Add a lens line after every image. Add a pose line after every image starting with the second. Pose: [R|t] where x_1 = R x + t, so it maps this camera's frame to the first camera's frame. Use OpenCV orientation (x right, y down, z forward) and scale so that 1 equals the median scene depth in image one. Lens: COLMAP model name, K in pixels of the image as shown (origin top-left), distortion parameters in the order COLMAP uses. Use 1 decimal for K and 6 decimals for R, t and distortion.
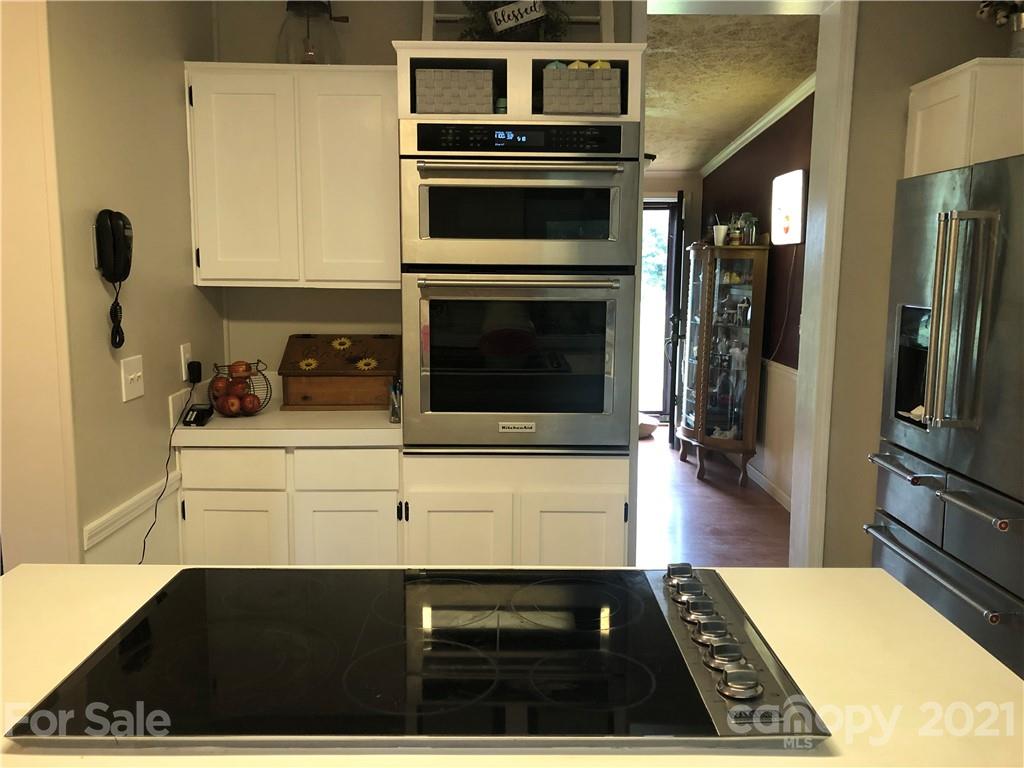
lens RADIAL K [[842.1, 0, 512.0], [0, 842.1, 384.0], [0, 0, 1]] dist [0.141297, -0.195606]
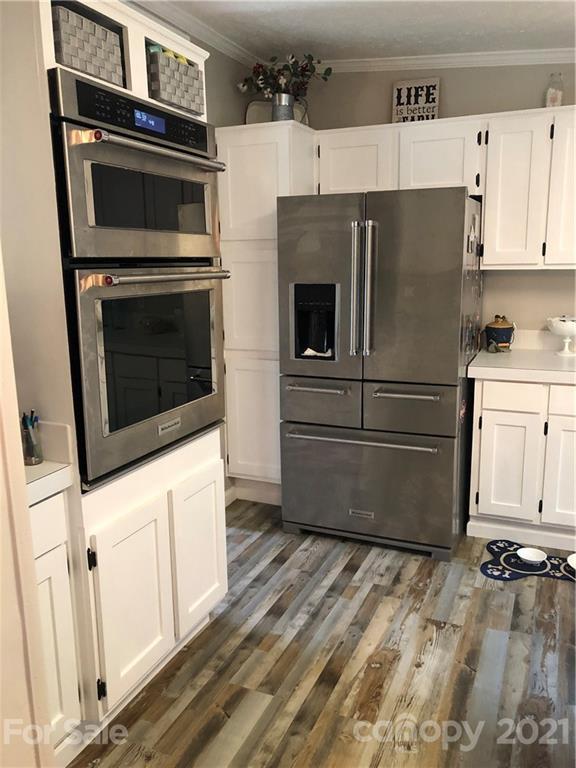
lens RADIAL K [[633.9, 0, 288.0], [0, 633.9, 384.0], [0, 0, 1]] dist [0.034338, 0.004779]
pose [[0.402725, -0.193965, 0.894534, -0.614188], [0.148270, 0.978206, 0.145355, -0.086320], [-0.903232, 0.074095, 0.422707, 0.587970]]
